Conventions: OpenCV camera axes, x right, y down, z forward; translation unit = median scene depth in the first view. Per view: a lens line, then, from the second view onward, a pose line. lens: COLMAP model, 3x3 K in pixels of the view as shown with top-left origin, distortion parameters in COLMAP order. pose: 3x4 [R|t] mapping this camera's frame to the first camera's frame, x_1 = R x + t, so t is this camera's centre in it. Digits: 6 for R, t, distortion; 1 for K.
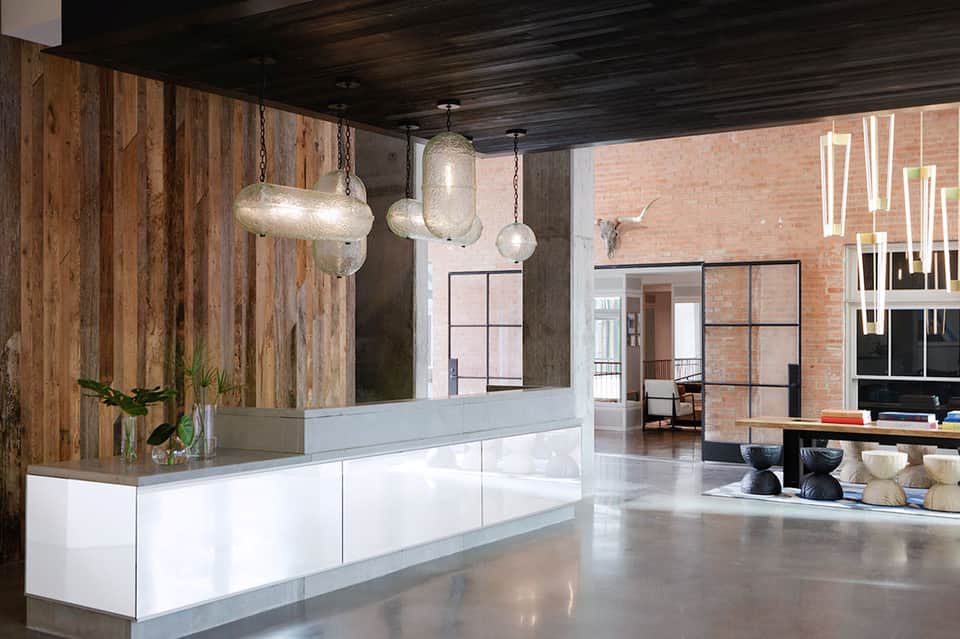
lens RADIAL K [[1092.6, 0, 479.2], [0, 1092.6, 318.8], [0, 0, 1]] dist [-0.035775, 0.000000]
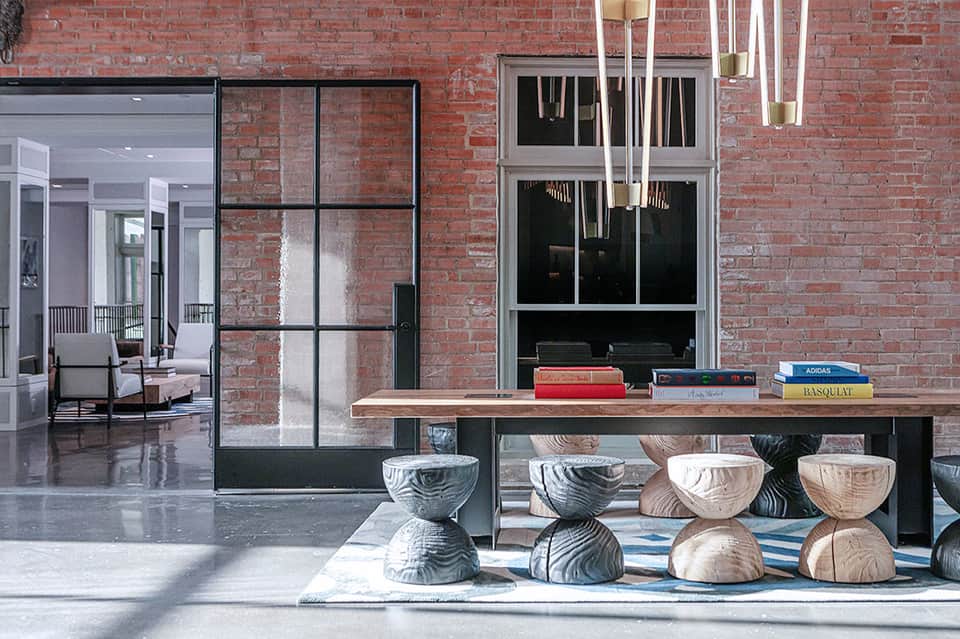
lens RADIAL K [[1092.6, 0, 497.8], [0, 1092.6, 271.0], [0, 0, 1]] dist [-0.035775, 0.000000]
pose [[0.825145, 0.009170, 0.564847, 0.037117], [0.000118, 0.999865, -0.016405, 0.043343], [-0.564922, 0.013604, 0.825032, 0.551833]]
